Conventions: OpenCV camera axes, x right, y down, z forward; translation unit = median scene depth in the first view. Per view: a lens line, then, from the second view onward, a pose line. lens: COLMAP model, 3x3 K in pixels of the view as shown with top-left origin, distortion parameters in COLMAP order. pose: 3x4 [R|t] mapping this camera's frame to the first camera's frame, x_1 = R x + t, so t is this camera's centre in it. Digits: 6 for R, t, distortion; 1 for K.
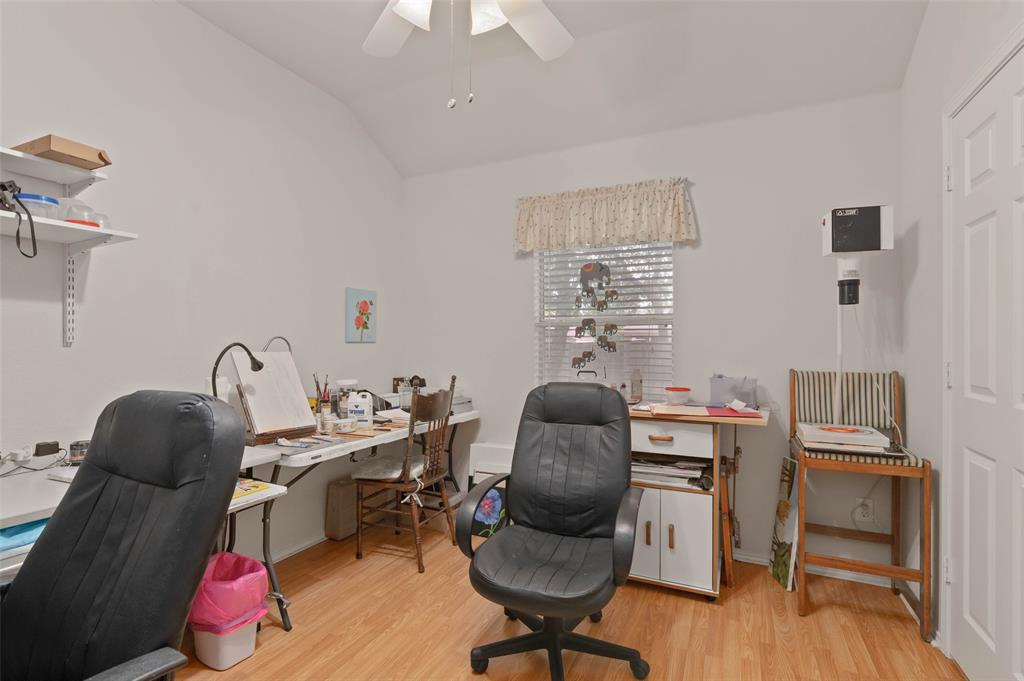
lens RADIAL K [[475.0, 0, 509.5], [0, 475.0, 342.3], [0, 0, 1]] dist [-0.007716, 0.000203]
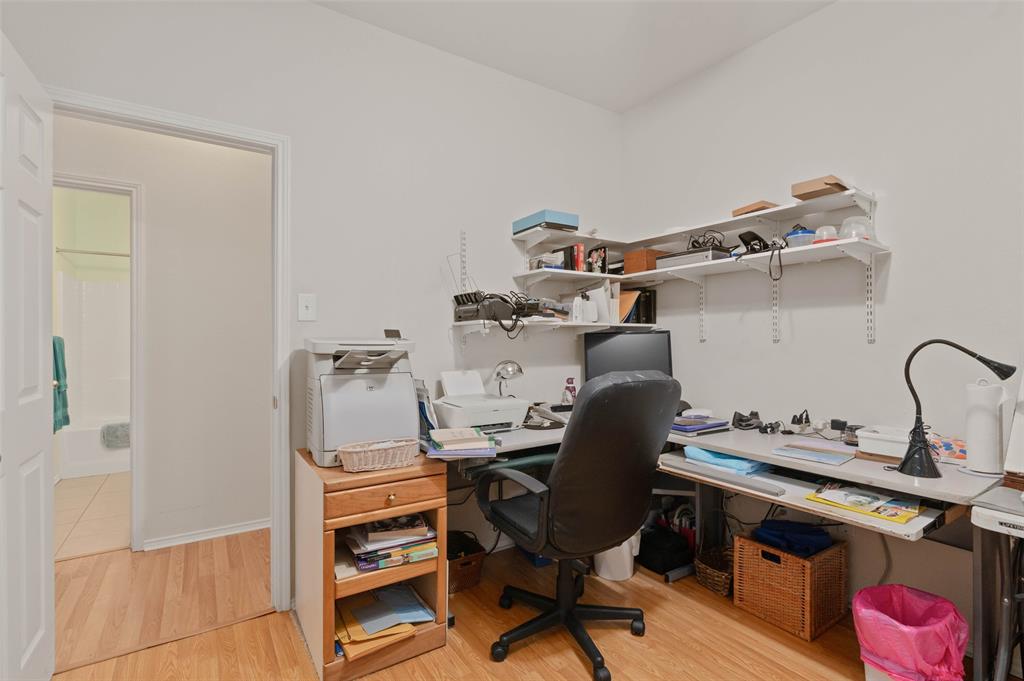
lens RADIAL K [[475.0, 0, 509.5], [0, 475.0, 342.3], [0, 0, 1]] dist [-0.007716, 0.000203]
pose [[-0.522224, 0.001340, -0.852807, 0.494959], [0.009735, 0.999943, -0.004391, 0.002610], [0.852753, -0.010595, -0.522208, 0.854245]]
